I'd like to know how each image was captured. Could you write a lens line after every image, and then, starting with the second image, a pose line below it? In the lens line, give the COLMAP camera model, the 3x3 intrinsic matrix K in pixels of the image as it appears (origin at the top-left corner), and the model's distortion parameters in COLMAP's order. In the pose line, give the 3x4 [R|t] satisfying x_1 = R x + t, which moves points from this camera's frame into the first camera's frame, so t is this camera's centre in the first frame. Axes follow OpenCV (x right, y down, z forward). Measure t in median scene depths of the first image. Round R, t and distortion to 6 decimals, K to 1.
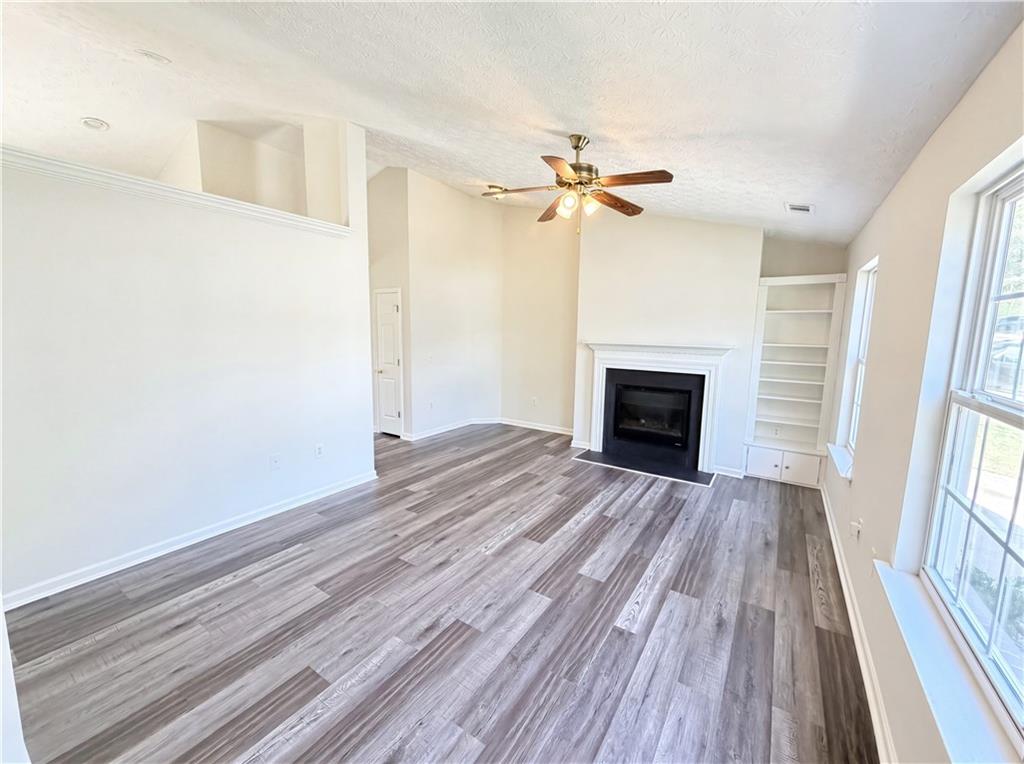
lens RADIAL K [[405.3, 0, 512.0], [0, 405.3, 382.0], [0, 0, 1]] dist [-0.003540, 0.000066]
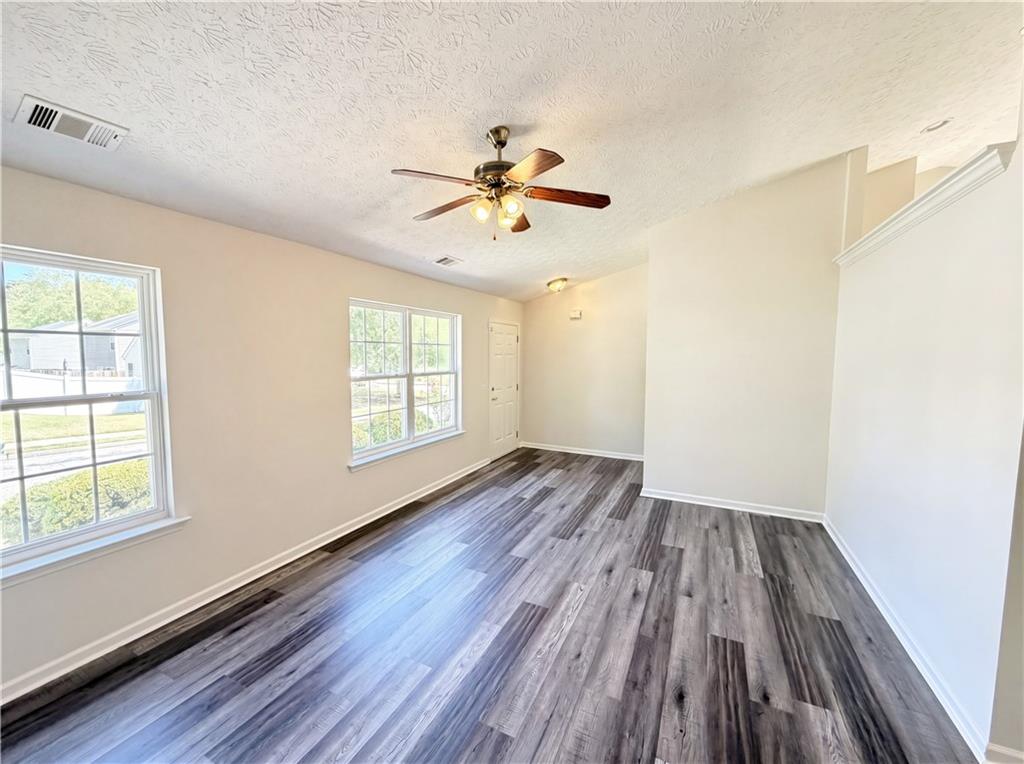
lens RADIAL K [[405.3, 0, 512.0], [0, 405.3, 382.0], [0, 0, 1]] dist [-0.003540, 0.000066]
pose [[-0.991151, -0.010700, -0.132307, 0.240832], [-0.036880, 0.979699, 0.197052, -0.261071], [0.127513, 0.200188, -0.971424, 1.918691]]
